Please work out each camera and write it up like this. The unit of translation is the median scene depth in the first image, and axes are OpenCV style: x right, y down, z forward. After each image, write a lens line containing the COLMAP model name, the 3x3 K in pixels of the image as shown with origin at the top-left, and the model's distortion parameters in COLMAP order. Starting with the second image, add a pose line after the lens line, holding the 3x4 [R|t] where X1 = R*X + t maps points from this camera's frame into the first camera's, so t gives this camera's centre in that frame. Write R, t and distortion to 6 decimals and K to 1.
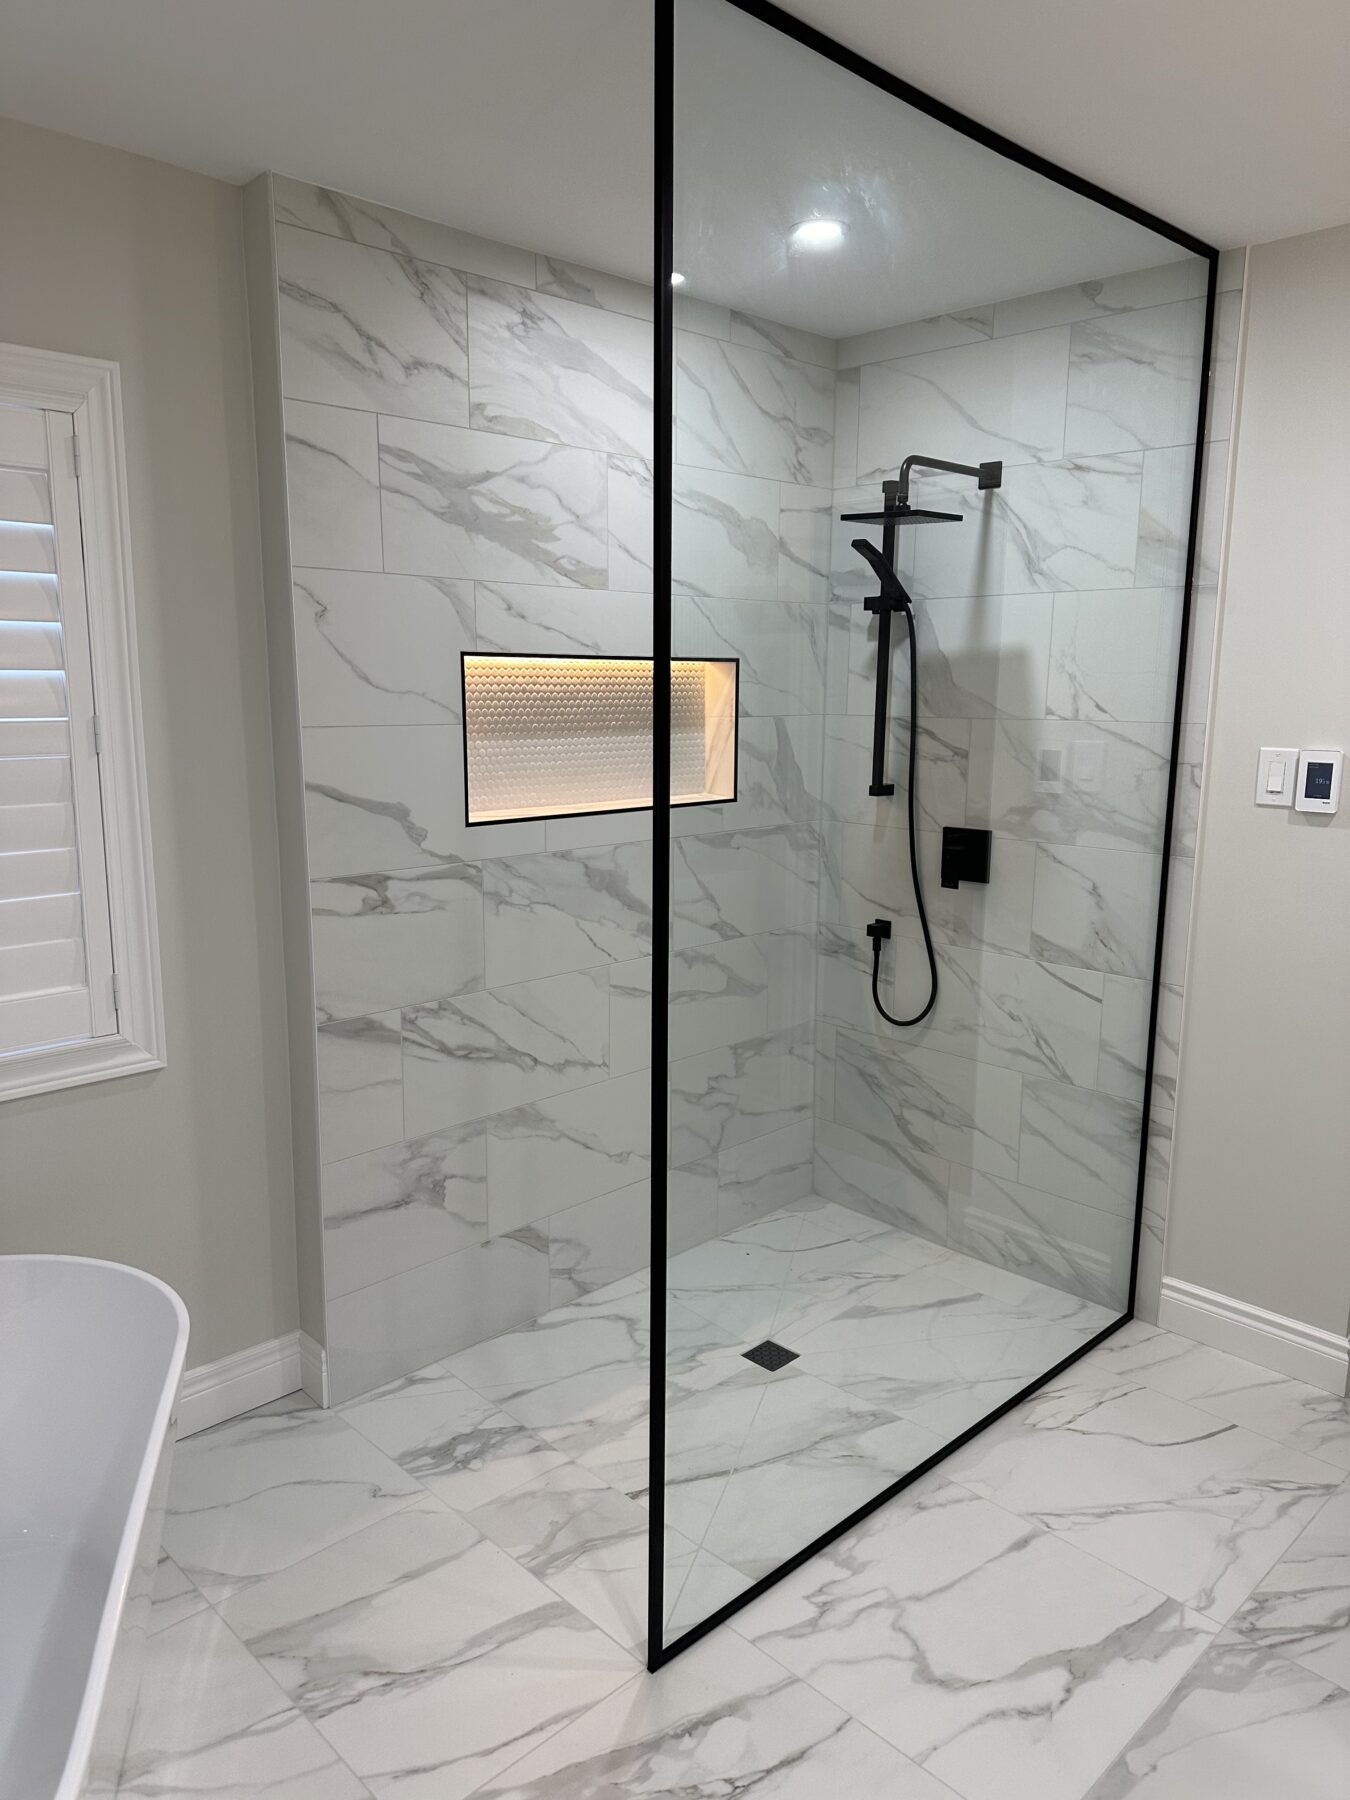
lens RADIAL K [[1287.9, 0, 675.0], [0, 1287.9, 900.0], [0, 0, 1]] dist [0.052552, -0.001087]
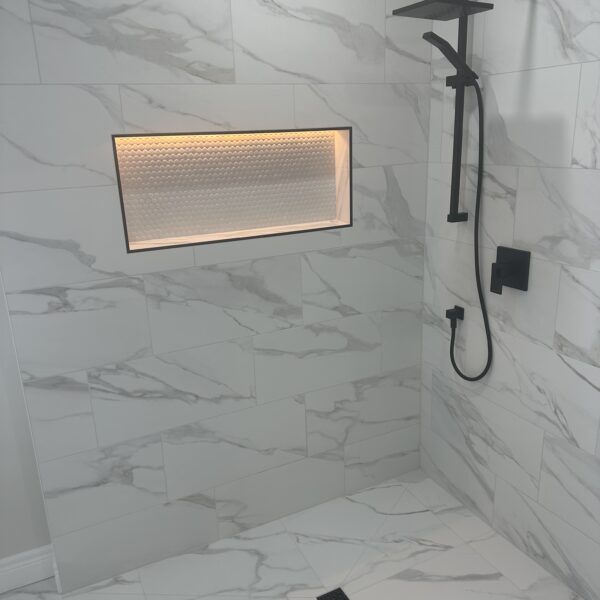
lens RADIAL K [[570.8, 0, 300.0], [0, 570.8, 300.0], [0, 0, 1]] dist [0.059329, -0.127649]
pose [[0.948024, 0.049487, -0.314328, 0.218611], [-0.011487, 0.992511, 0.121614, -0.077280], [0.317993, -0.111682, 0.941492, 0.380230]]
